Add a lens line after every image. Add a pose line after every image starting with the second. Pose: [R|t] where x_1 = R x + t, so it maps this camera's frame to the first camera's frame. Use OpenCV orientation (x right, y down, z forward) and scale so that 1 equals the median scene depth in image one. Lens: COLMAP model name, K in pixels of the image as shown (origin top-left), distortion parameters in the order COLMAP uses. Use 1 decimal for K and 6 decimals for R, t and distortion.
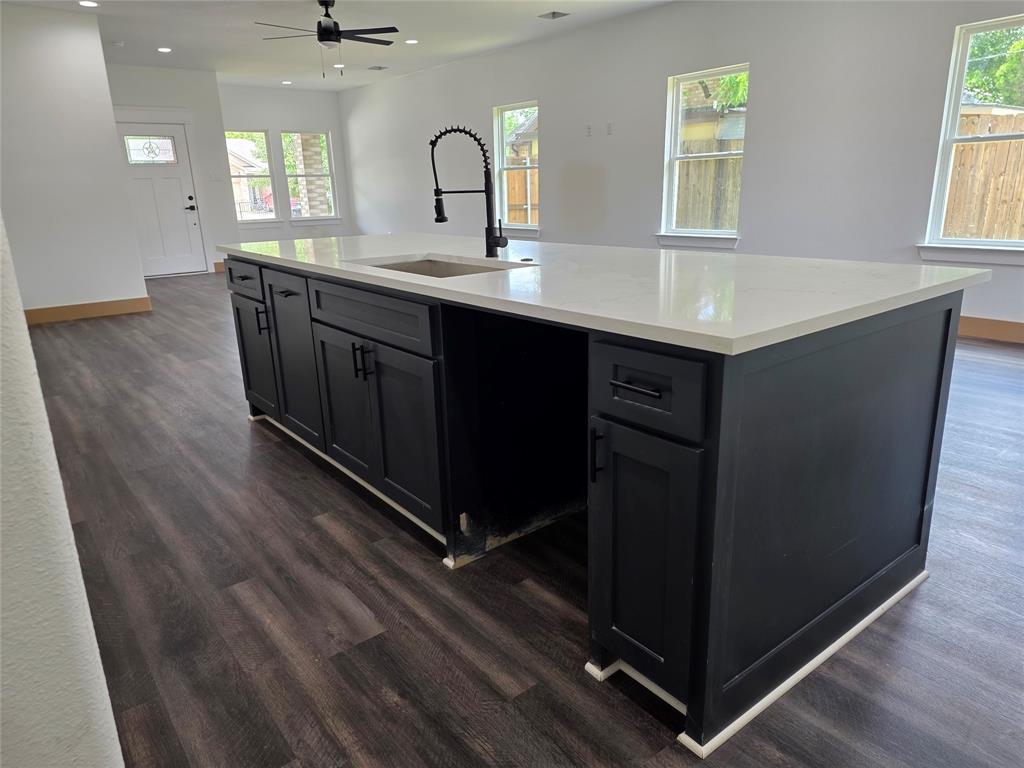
lens RADIAL K [[676.4, 0, 494.0], [0, 676.4, 395.5], [0, 0, 1]] dist [0.066143, -0.057333]
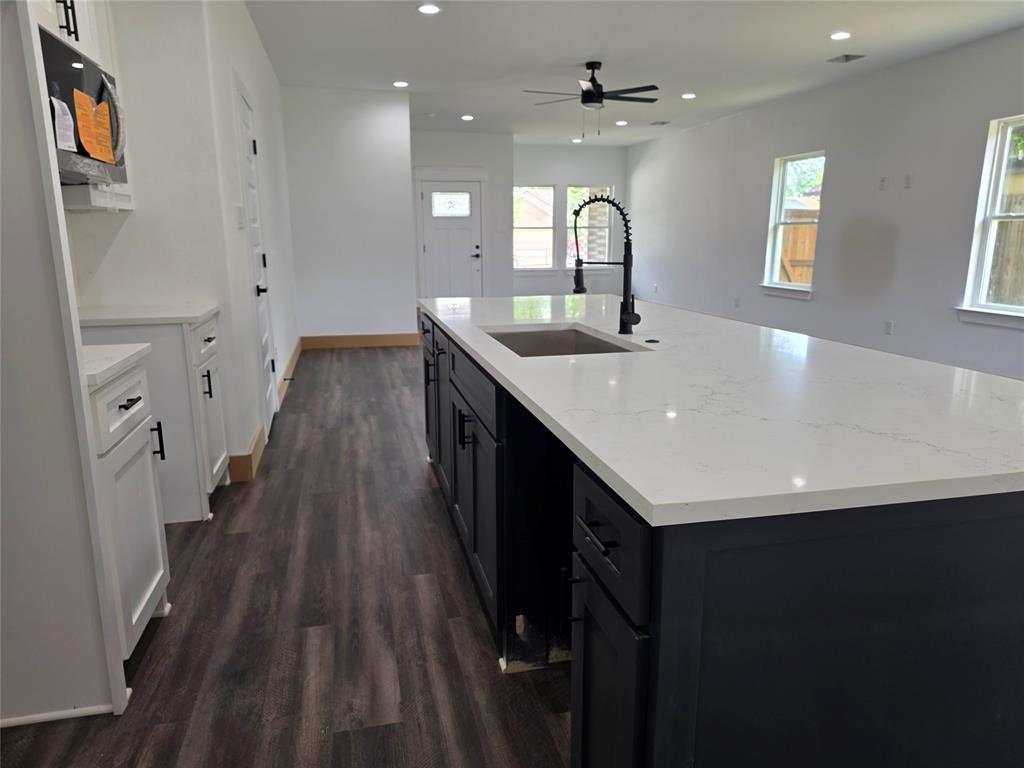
lens RADIAL K [[676.4, 0, 485.9], [0, 676.4, 396.0], [0, 0, 1]] dist [0.066143, -0.057333]
pose [[0.902215, 0.121193, -0.413909, 0.213781], [-0.146940, 0.988666, -0.030808, -0.067458], [0.405483, 0.088615, 0.909797, 0.107225]]
